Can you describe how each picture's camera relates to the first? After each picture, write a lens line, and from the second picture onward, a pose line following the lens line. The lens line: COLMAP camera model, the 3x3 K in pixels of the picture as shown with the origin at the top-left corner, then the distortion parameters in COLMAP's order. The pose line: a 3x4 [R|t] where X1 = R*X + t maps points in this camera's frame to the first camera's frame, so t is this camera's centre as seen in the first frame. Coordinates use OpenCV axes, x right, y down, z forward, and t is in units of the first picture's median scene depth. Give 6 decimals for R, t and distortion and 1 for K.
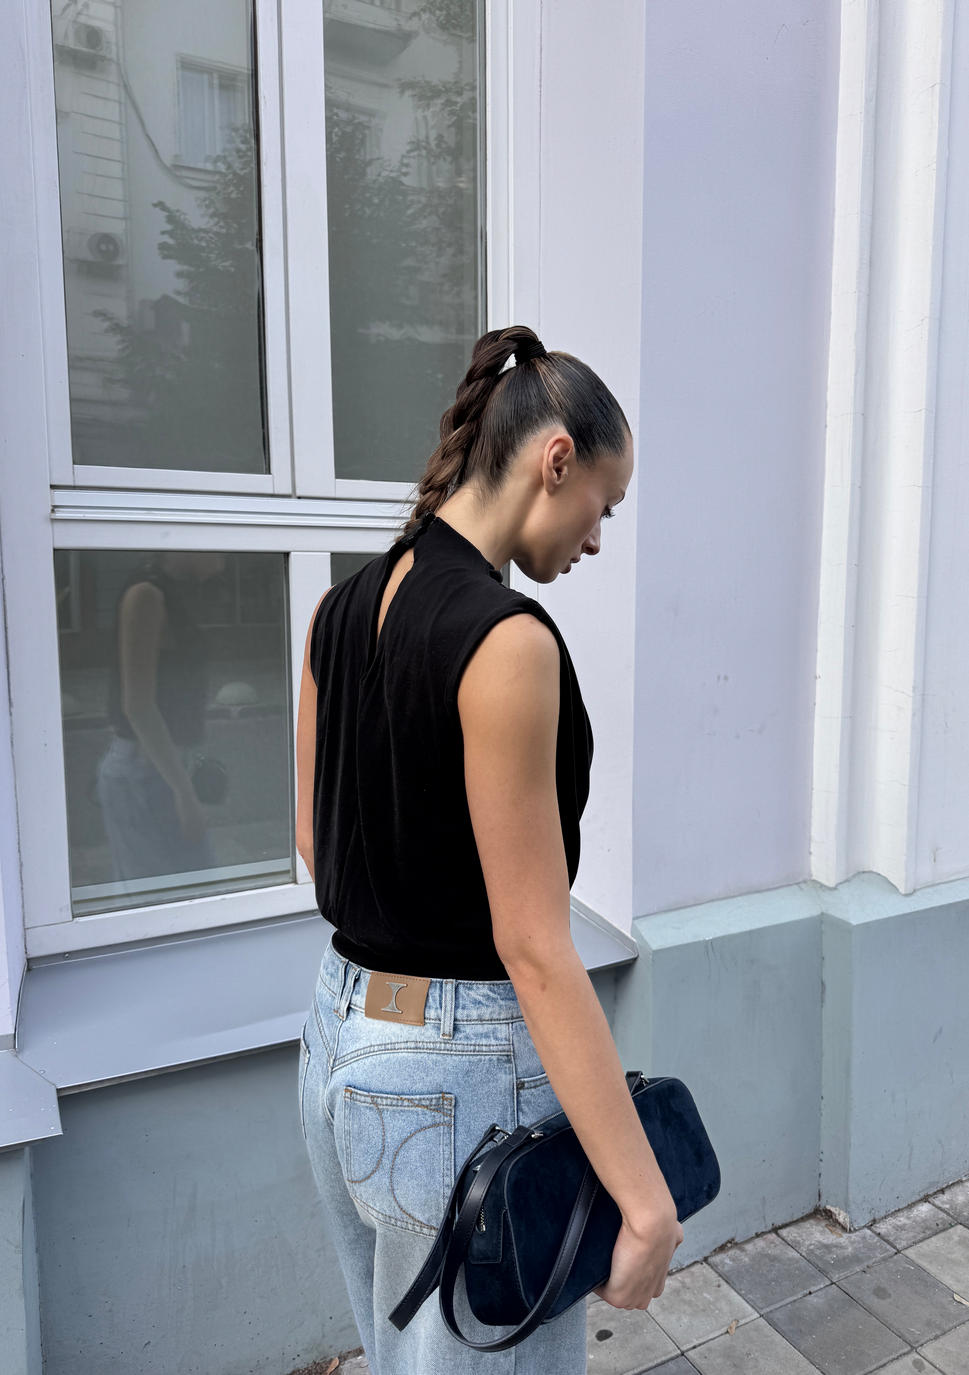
lens RADIAL K [[987.9, 0, 492.1], [0, 987.9, 687.8], [0, 0, 1]] dist [-0.005011, -0.035624]
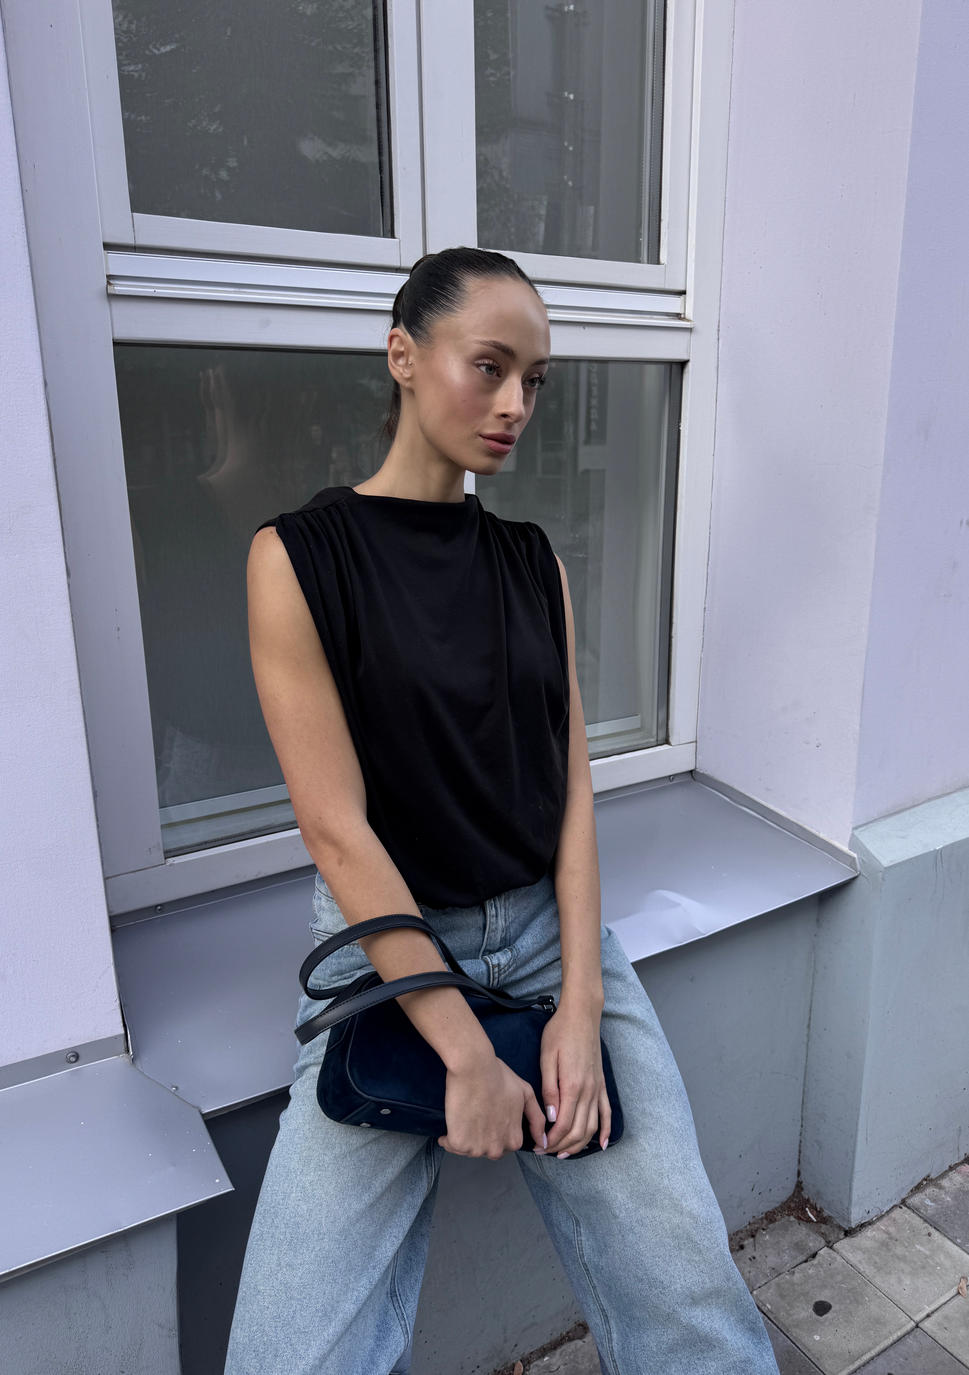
lens RADIAL K [[987.9, 0, 481.0], [0, 987.9, 690.6], [0, 0, 1]] dist [-0.005011, -0.035624]
pose [[0.998167, -0.022369, 0.056236, -0.210372], [0.013681, 0.988536, 0.150365, -0.001731], [-0.058955, -0.149320, 0.987030, 0.250288]]
